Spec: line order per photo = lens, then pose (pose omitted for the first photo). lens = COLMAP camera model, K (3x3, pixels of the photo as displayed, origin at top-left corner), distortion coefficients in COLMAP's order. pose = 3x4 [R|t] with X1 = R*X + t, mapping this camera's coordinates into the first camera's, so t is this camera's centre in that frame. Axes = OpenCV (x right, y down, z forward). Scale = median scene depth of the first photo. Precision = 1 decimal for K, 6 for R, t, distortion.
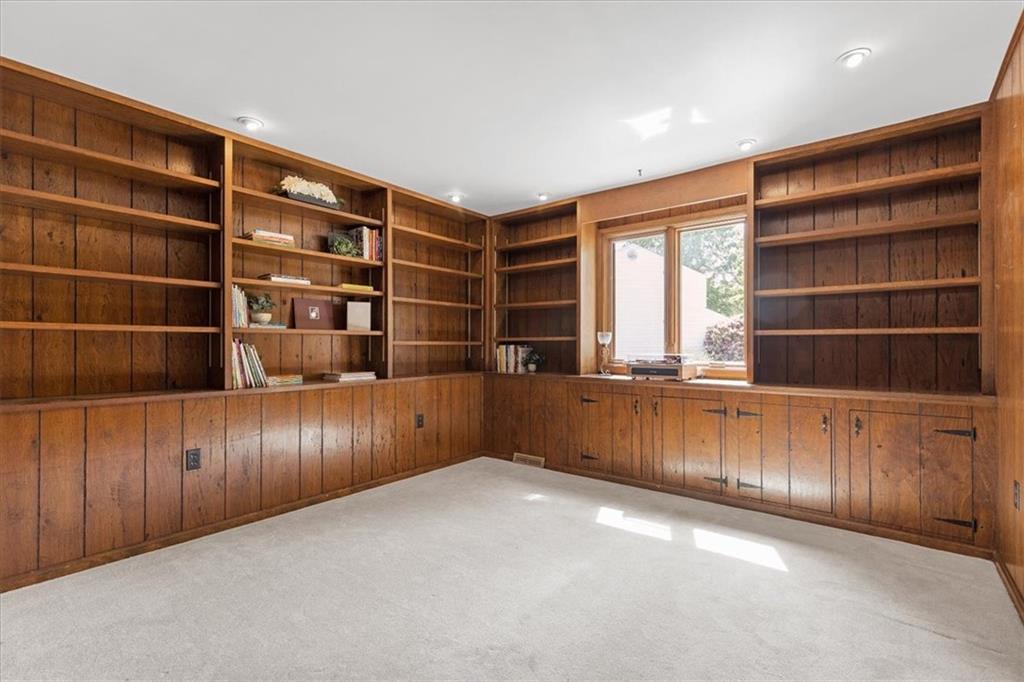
lens RADIAL K [[453.0, 0, 516.1], [0, 453.0, 342.4], [0, 0, 1]] dist [0.001855, 0.000221]
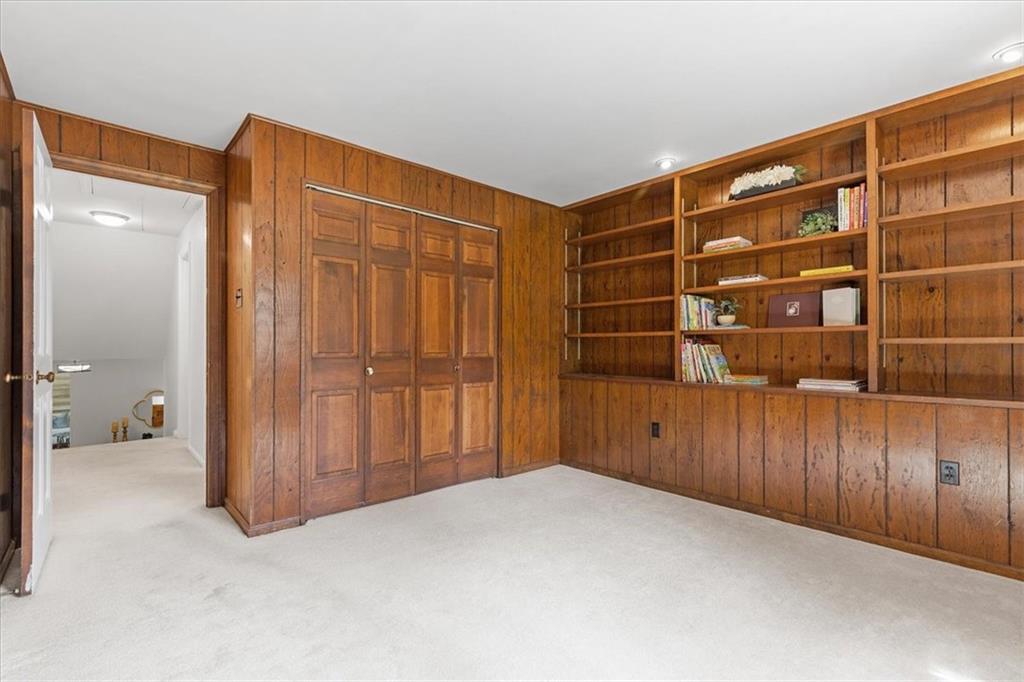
lens RADIAL K [[453.0, 0, 516.1], [0, 453.0, 345.0], [0, 0, 1]] dist [0.001855, 0.000221]
pose [[-0.145304, -0.007251, -0.989361, 0.535464], [0.002293, 0.999968, -0.007665, 0.012225], [0.989384, -0.003383, -0.145283, 0.619245]]
